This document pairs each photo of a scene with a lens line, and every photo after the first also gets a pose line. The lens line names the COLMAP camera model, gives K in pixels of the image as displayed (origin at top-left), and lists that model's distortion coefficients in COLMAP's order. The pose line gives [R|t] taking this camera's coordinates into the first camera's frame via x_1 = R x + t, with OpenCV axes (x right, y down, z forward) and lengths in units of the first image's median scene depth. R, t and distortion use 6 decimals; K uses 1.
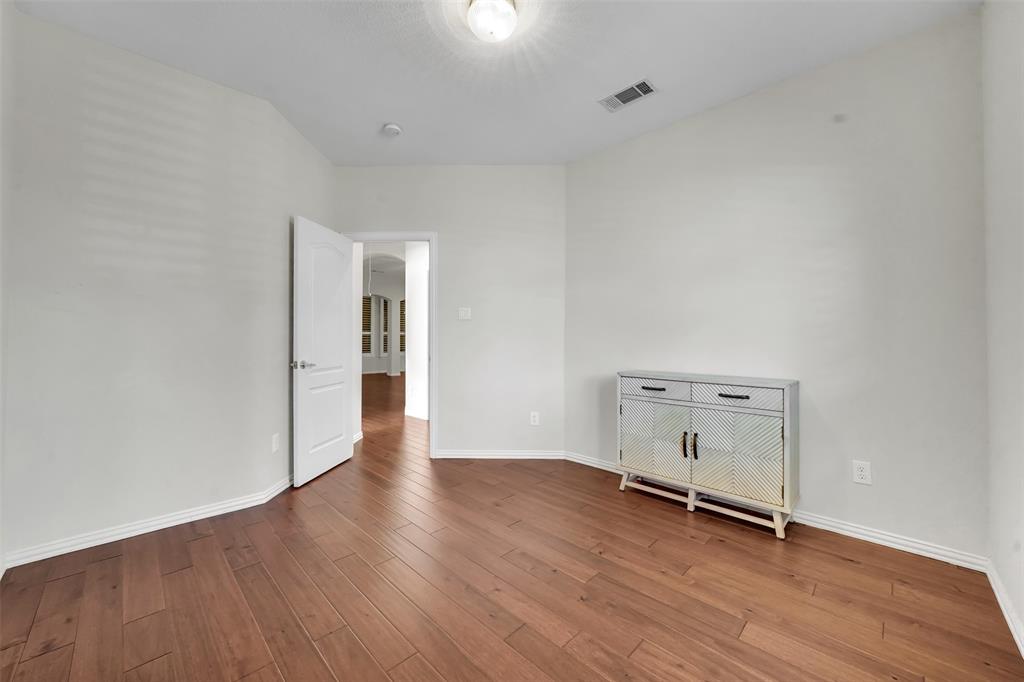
lens RADIAL K [[394.4, 0, 505.0], [0, 394.4, 337.6], [0, 0, 1]] dist [-0.001661, -0.000037]
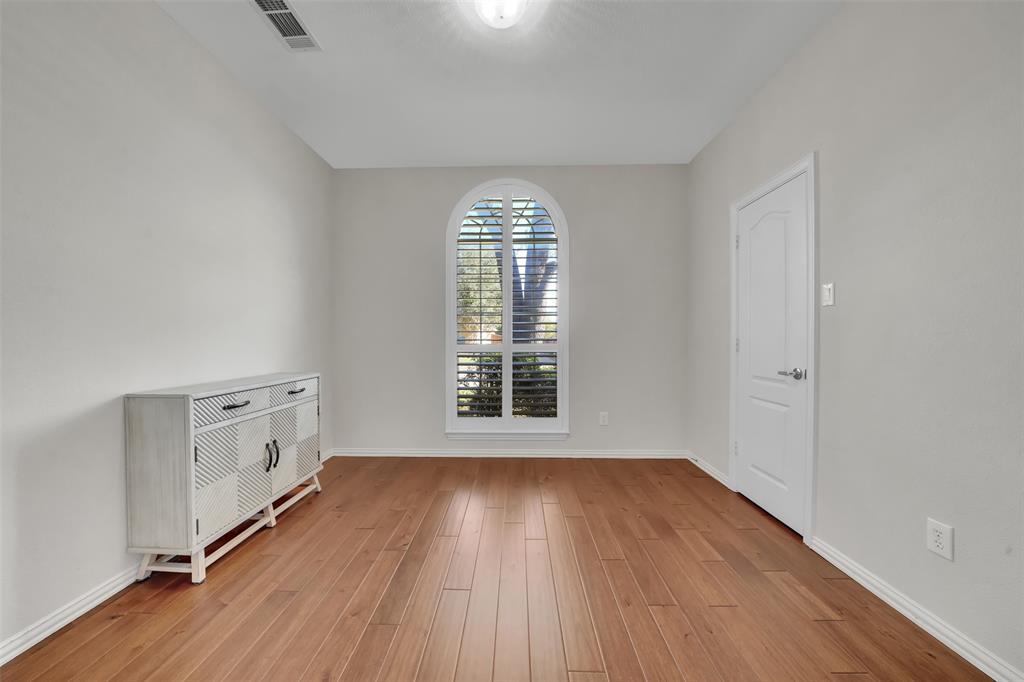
lens RADIAL K [[394.4, 0, 504.4], [0, 394.4, 340.3], [0, 0, 1]] dist [-0.001661, -0.000037]
pose [[-0.697487, -0.017355, 0.716388, -0.539163], [-0.003423, 0.999776, 0.020887, -0.010536], [-0.716590, 0.012116, -0.697390, 1.231543]]
